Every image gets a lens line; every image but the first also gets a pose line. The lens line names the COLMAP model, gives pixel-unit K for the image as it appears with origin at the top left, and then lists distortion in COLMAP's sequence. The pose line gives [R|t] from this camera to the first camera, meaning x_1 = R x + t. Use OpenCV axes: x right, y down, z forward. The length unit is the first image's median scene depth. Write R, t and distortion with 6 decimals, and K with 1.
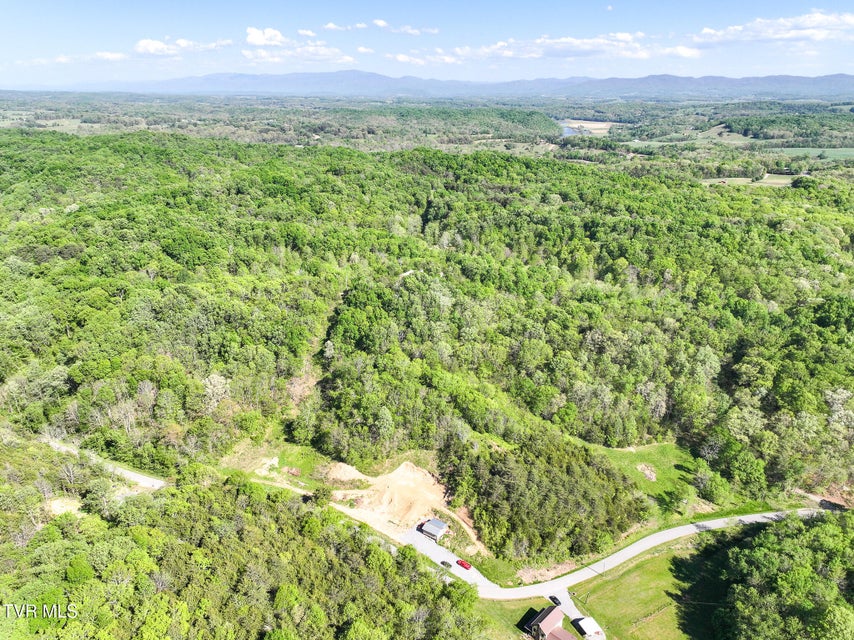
lens RADIAL K [[610.1, 0, 427.0], [0, 610.1, 319.5], [0, 0, 1]] dist [0.005887, 0.015167]
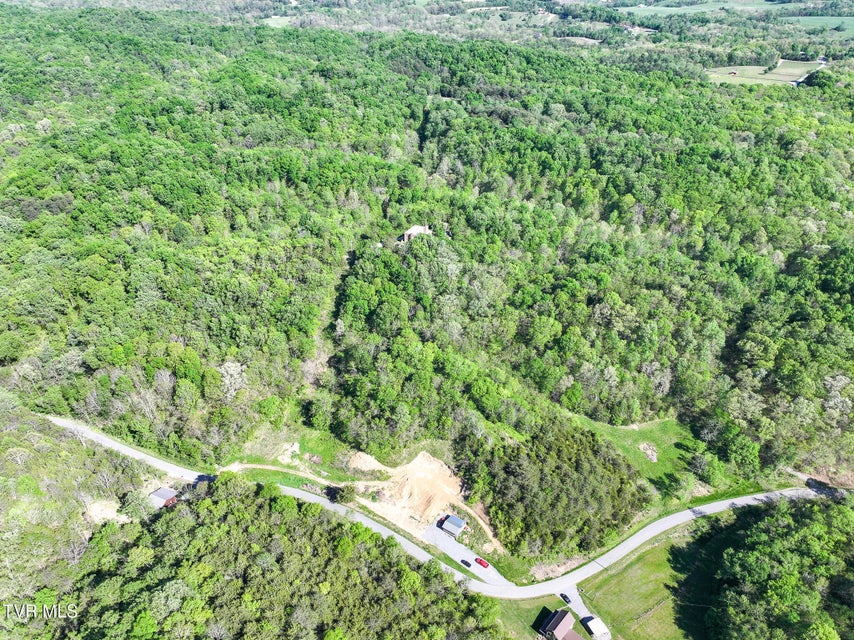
lens RADIAL K [[610.1, 0, 427.3], [0, 610.1, 318.9], [0, 0, 1]] dist [0.005887, 0.015167]
pose [[0.999694, -0.016187, 0.018690, -0.035527], [0.011818, 0.976794, 0.213856, -0.181534], [-0.021718, -0.213570, 0.976686, 0.018072]]
